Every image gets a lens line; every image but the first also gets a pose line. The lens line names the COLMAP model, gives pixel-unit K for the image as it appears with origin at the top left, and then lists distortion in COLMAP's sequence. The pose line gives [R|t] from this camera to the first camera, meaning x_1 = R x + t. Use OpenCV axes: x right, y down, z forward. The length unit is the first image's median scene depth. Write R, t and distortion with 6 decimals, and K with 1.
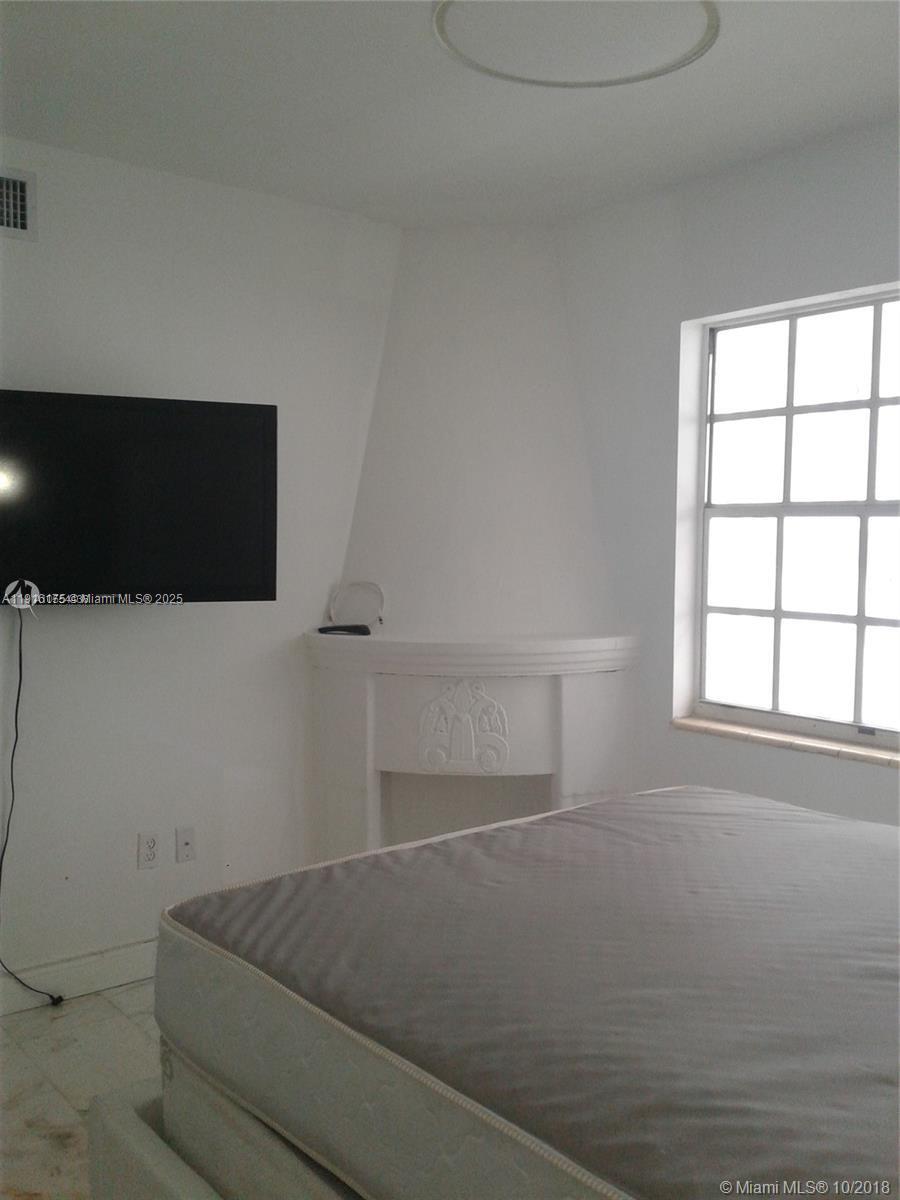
lens RADIAL K [[1102.4, 0, 450.0], [0, 1102.4, 600.0], [0, 0, 1]] dist [0.147486, -0.261209]
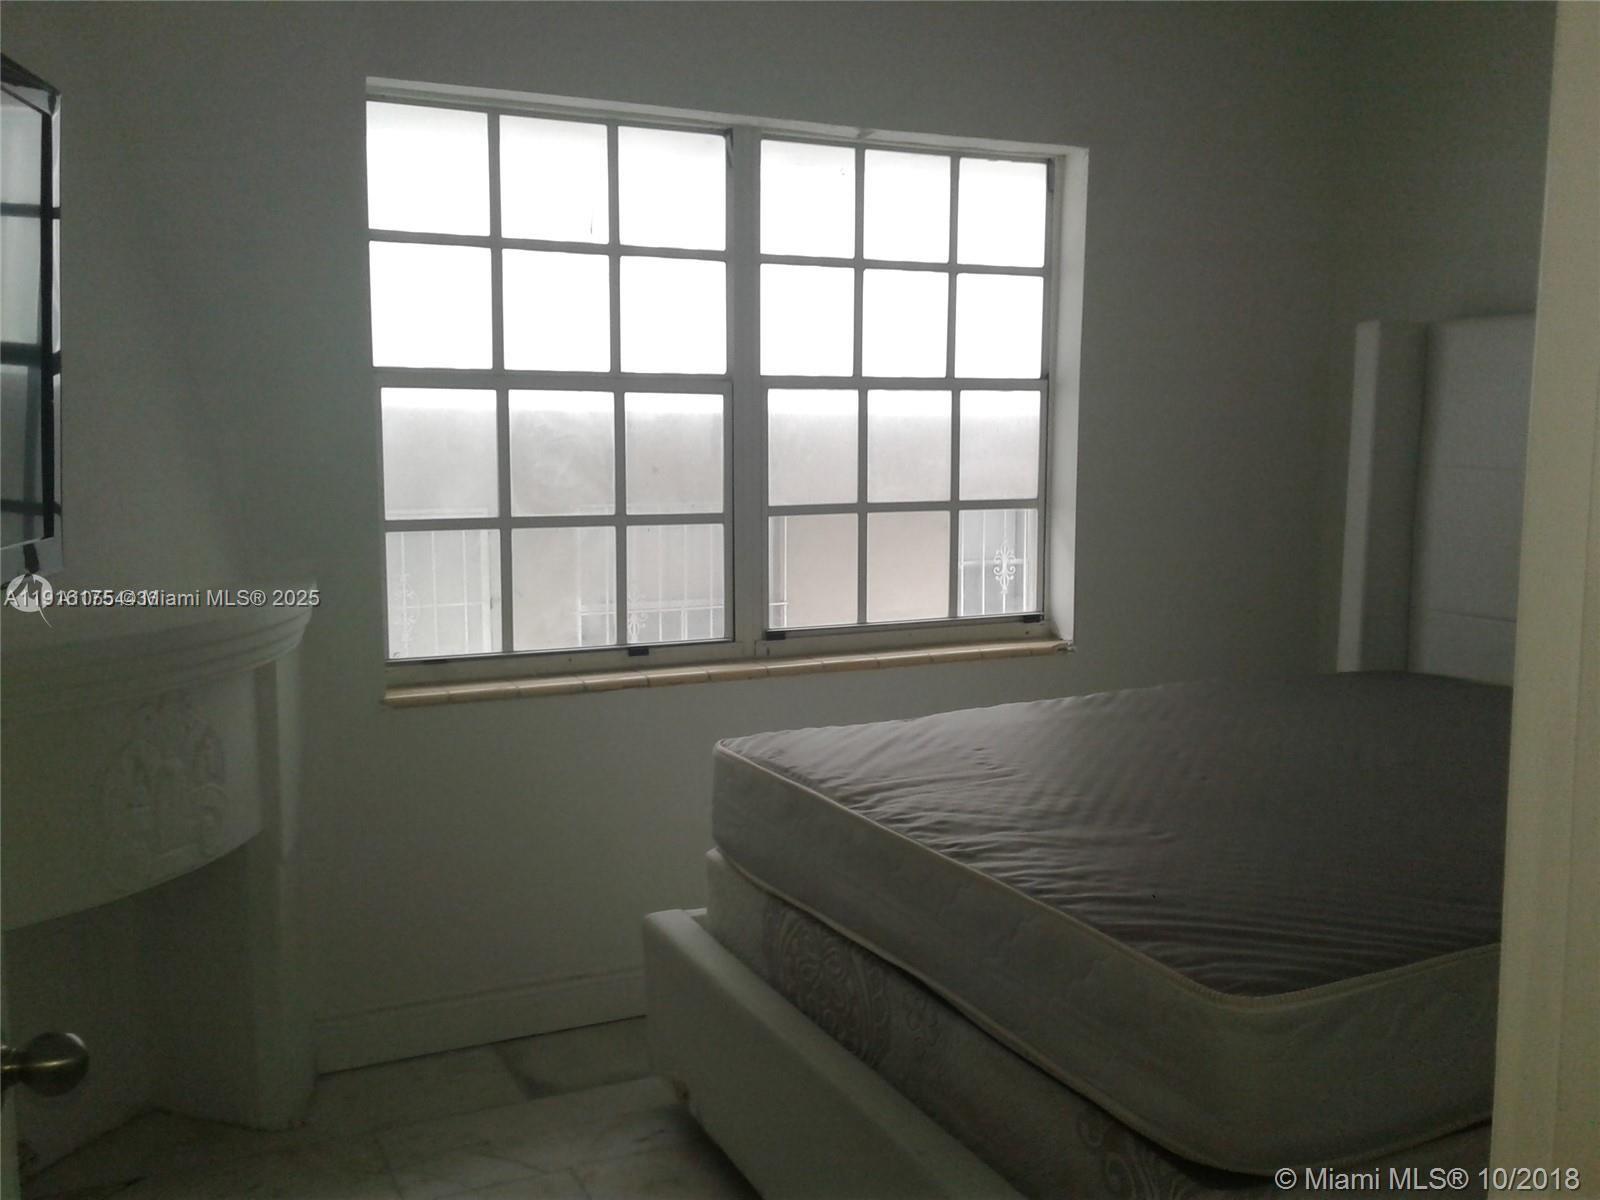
lens RADIAL K [[1469.9, 0, 800.3], [0, 1469.9, 589.8], [0, 0, 1]] dist [0.147486, -0.261209]
pose [[0.238099, -0.110352, 0.964951, -0.637658], [0.066838, 0.993031, 0.097071, -0.025784], [-0.968938, 0.041383, 0.243815, 0.606835]]
